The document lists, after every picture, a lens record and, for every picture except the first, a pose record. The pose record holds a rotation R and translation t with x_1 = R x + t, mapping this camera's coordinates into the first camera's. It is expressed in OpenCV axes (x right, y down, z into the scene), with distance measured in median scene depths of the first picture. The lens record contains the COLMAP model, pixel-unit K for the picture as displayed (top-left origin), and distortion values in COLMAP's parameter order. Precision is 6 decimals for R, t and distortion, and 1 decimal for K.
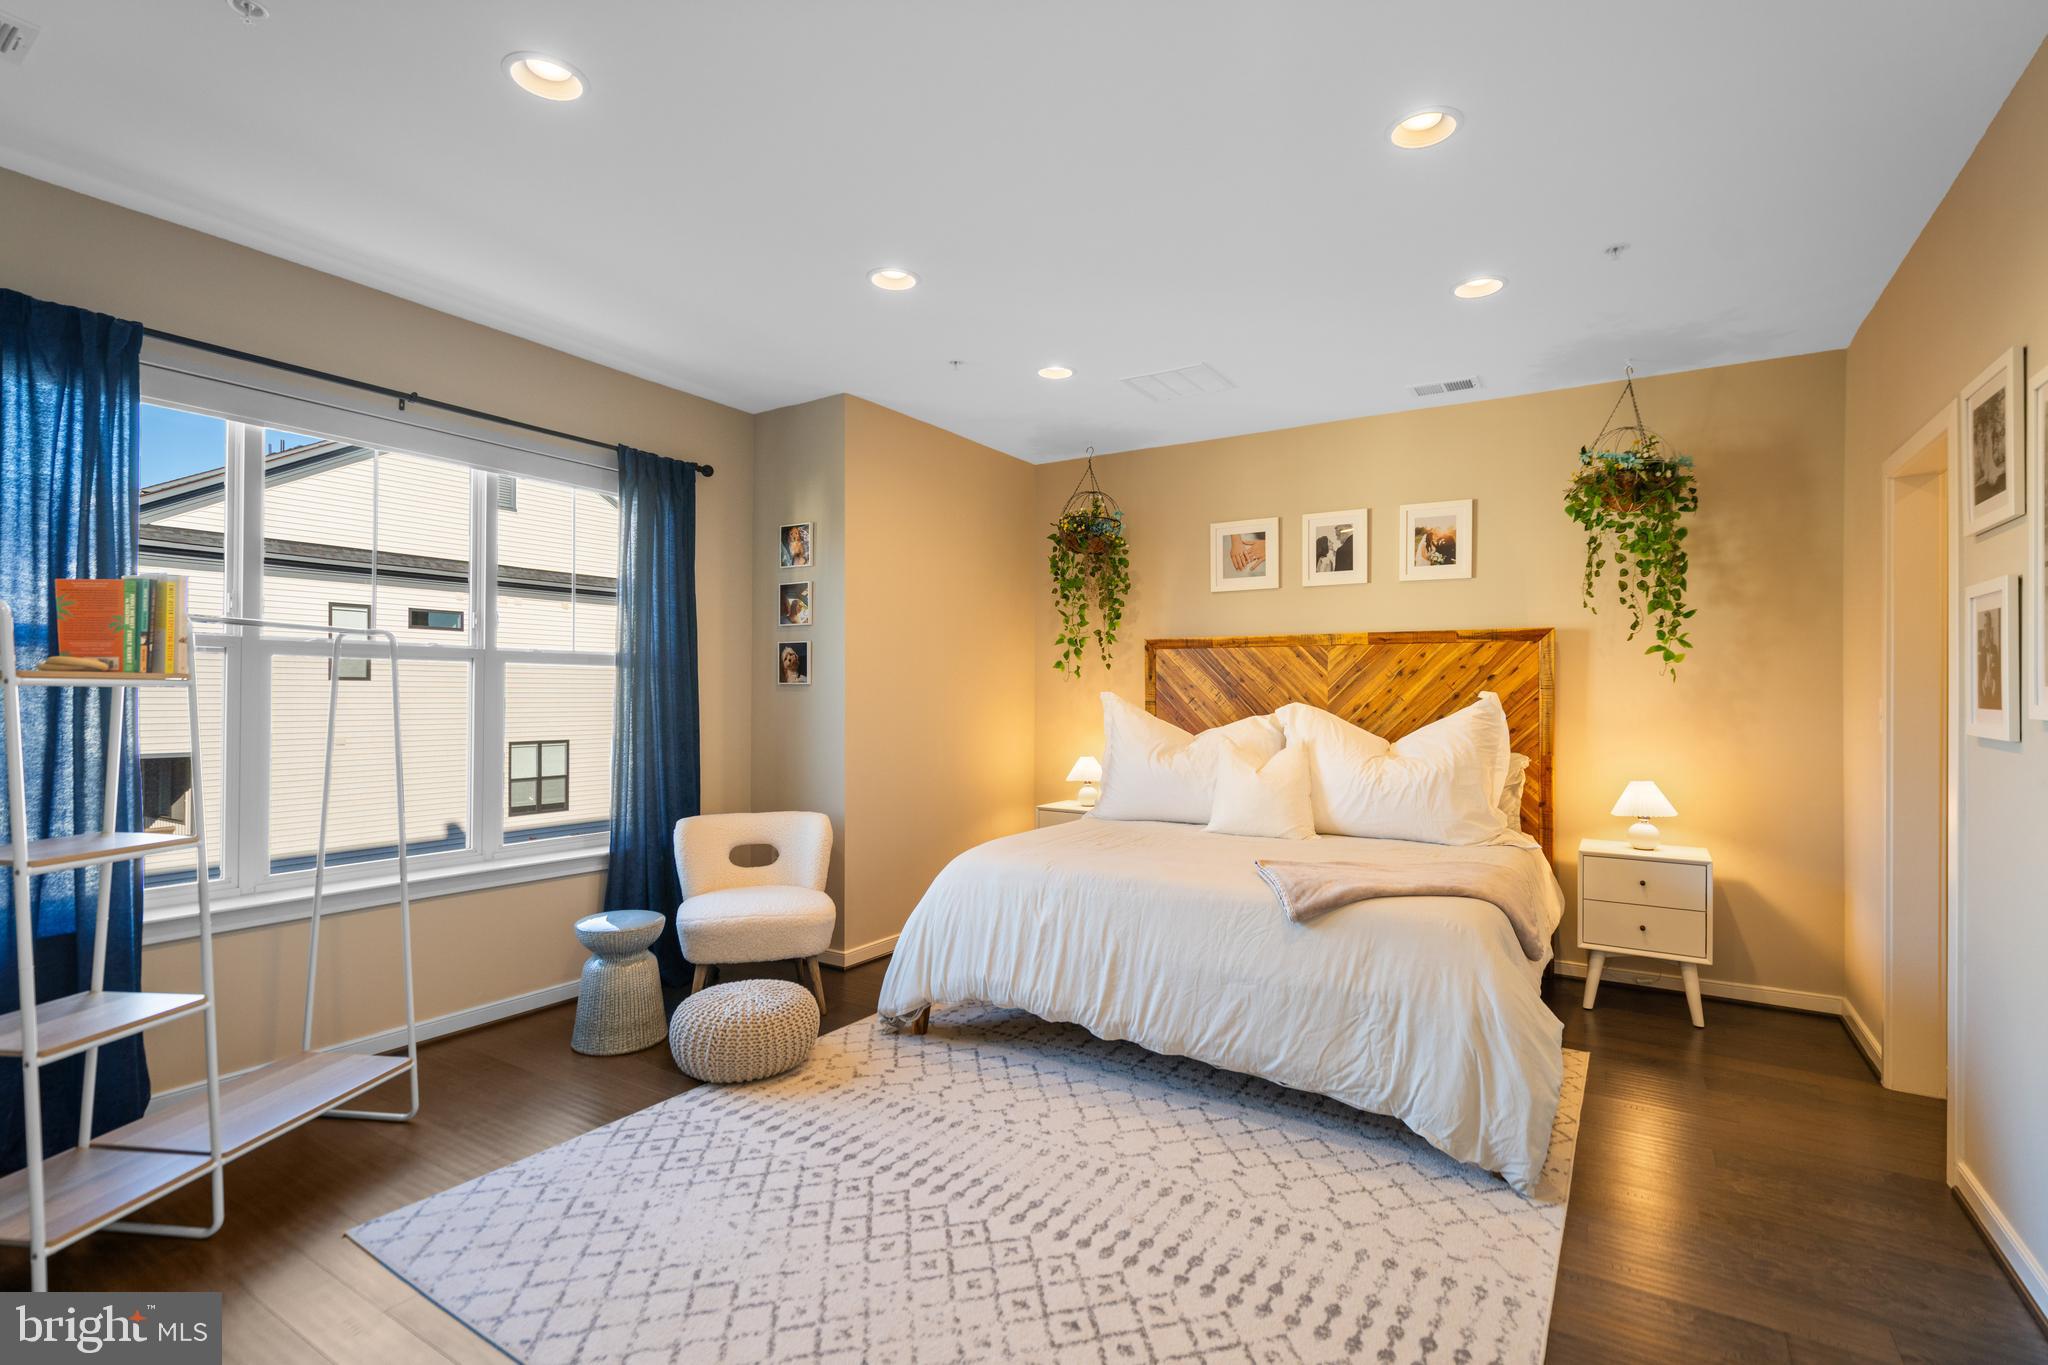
lens RADIAL K [[938.2, 0, 1027.1], [0, 938.2, 689.9], [0, 0, 1]] dist [0.000399, 0.000061]
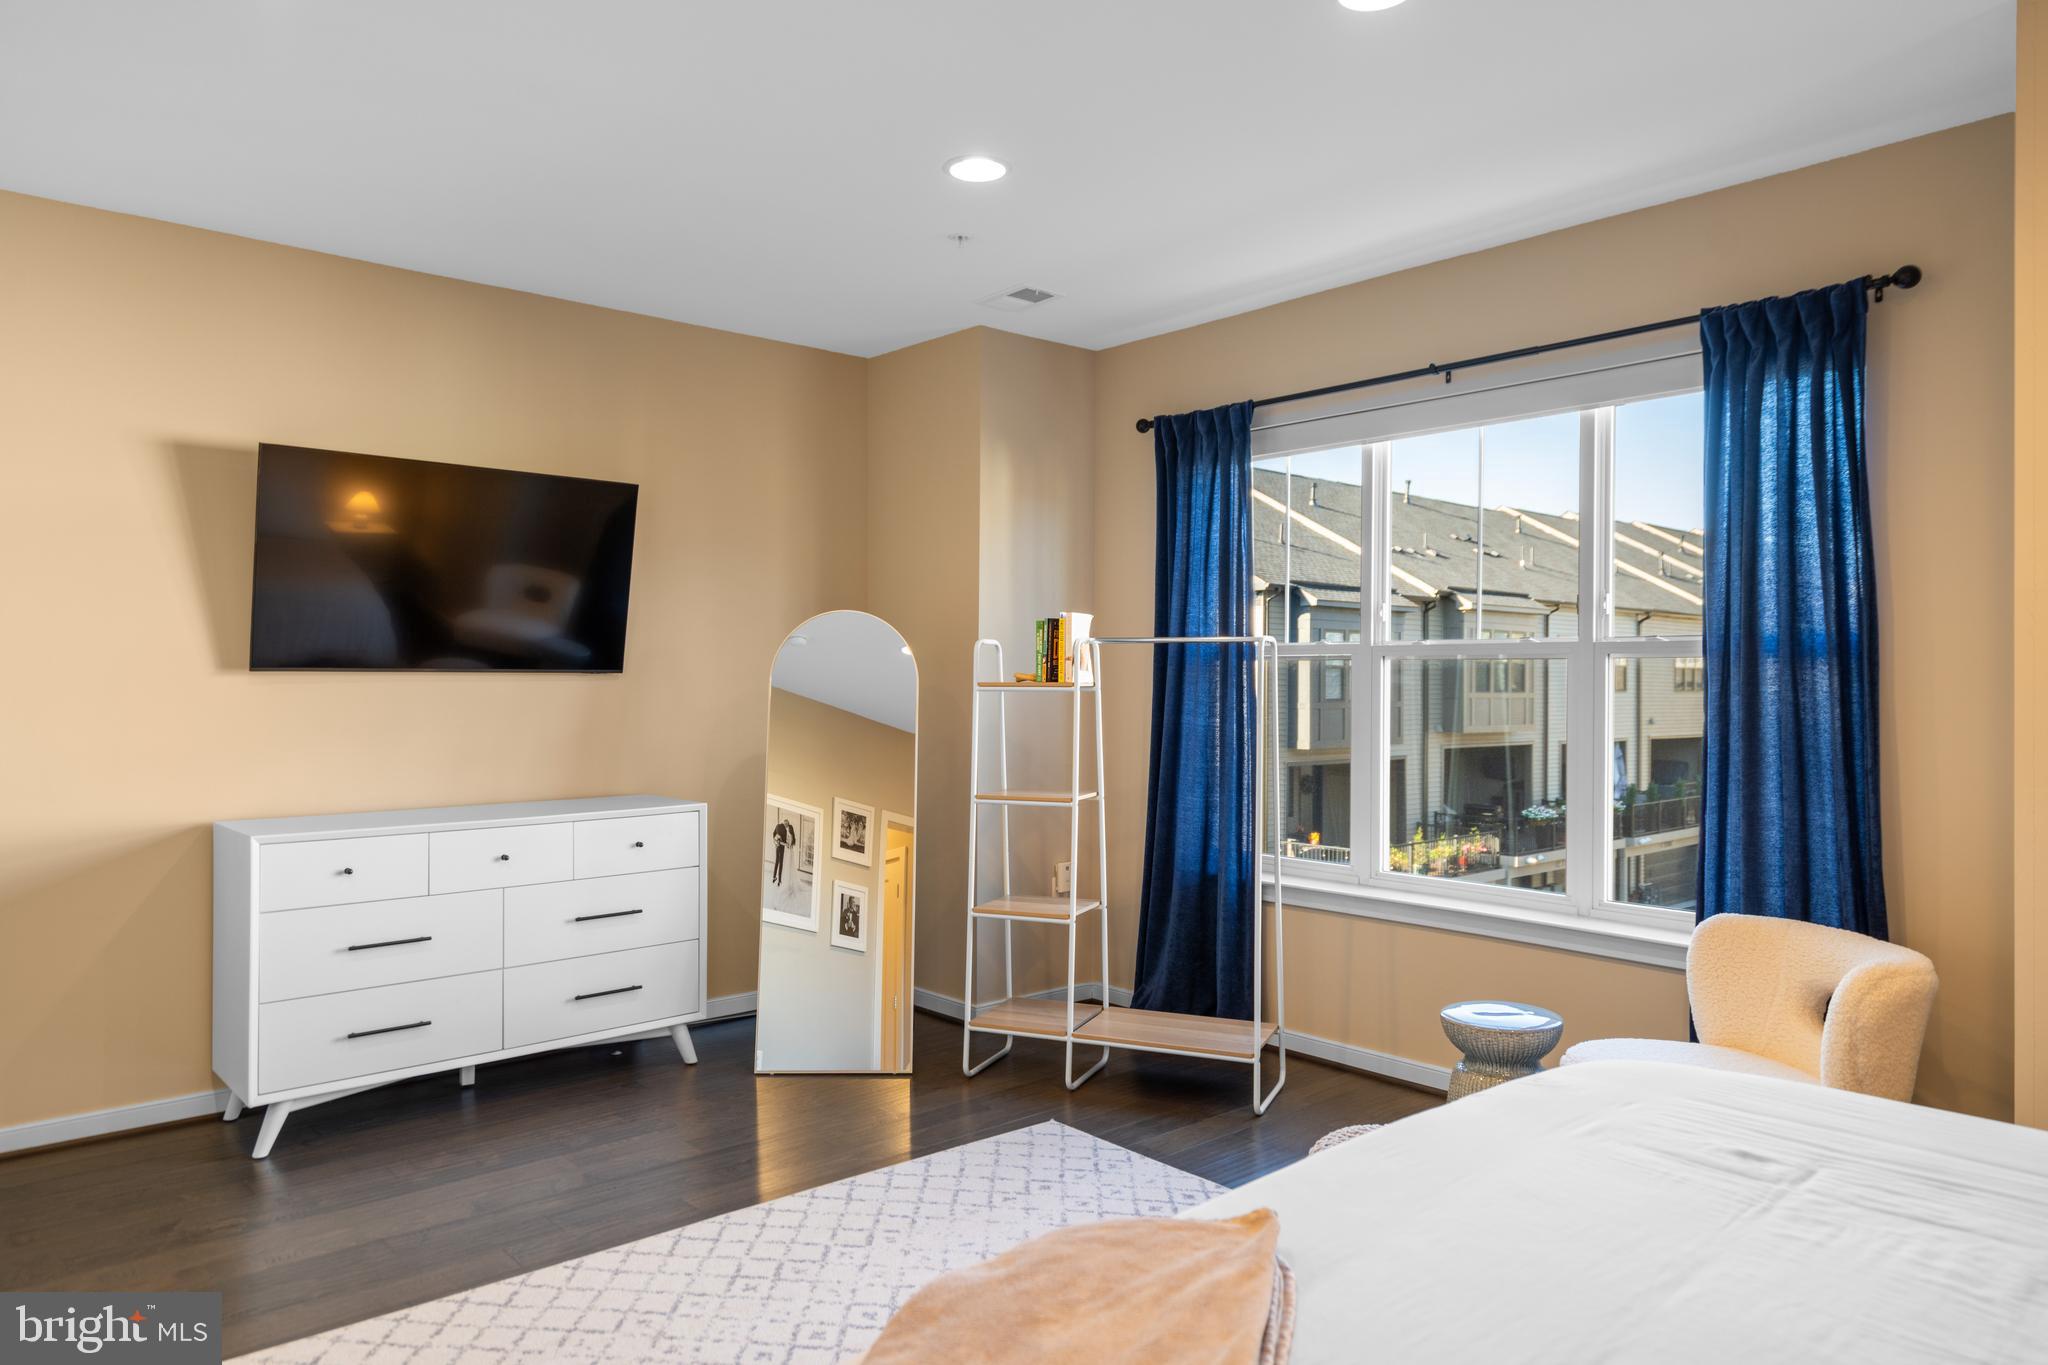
lens RADIAL K [[1312.2, 0, 1025.6], [0, 1312.2, 676.8], [0, 0, 1]] dist [0.001658, -0.000023]
pose [[-0.272271, -0.012733, -0.962136, 0.824145], [-0.002343, 0.999918, -0.012570, 0.001167], [0.962218, -0.001168, -0.272278, 1.199088]]
